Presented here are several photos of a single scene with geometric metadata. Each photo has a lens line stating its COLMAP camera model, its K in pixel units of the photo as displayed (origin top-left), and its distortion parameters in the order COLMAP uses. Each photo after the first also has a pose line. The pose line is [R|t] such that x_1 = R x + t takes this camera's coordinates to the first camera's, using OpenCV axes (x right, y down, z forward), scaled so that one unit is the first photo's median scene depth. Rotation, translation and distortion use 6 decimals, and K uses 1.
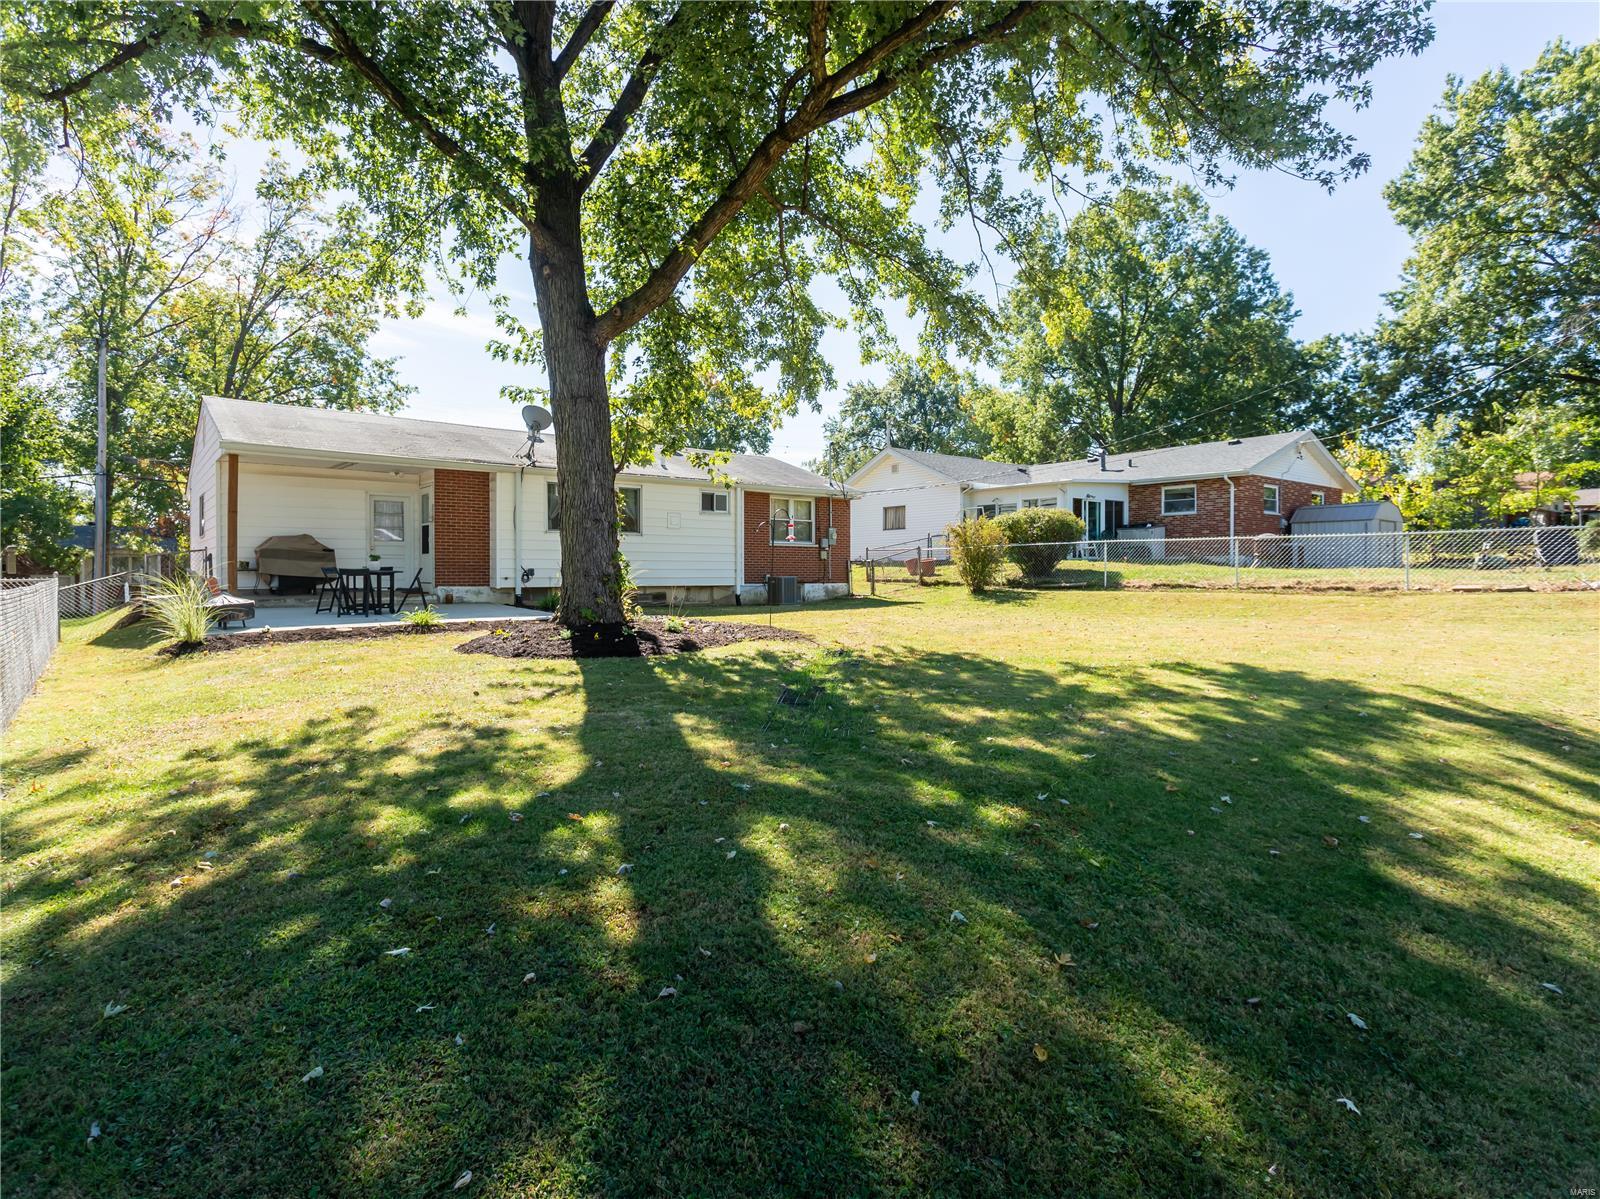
lens RADIAL K [[872.4, 0, 798.1], [0, 872.4, 585.5], [0, 0, 1]] dist [0.006218, 0.000304]
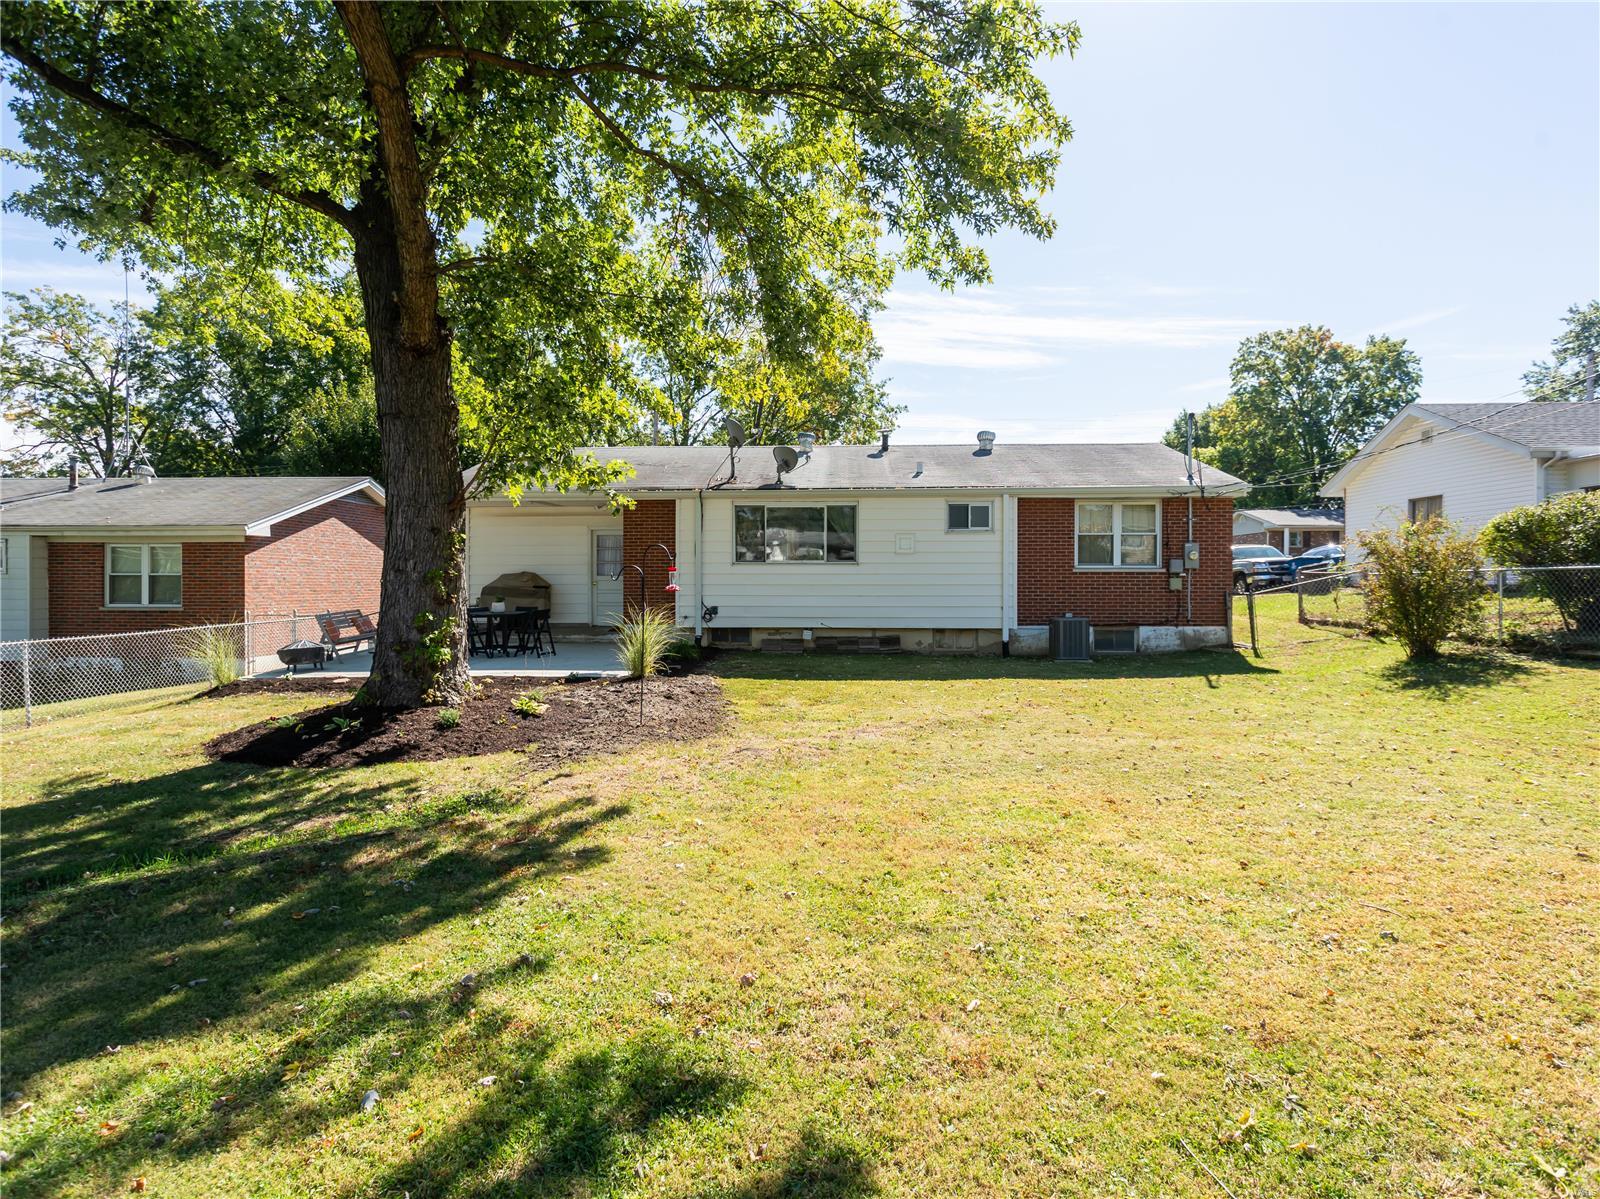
lens RADIAL K [[872.4, 0, 798.1], [0, 872.4, 585.5], [0, 0, 1]] dist [0.006218, 0.000304]
pose [[0.737424, 0.004776, -0.675413, 0.280199], [-0.008875, 0.999957, -0.002619, -0.030992], [0.675372, 0.007926, 0.737435, 0.329426]]
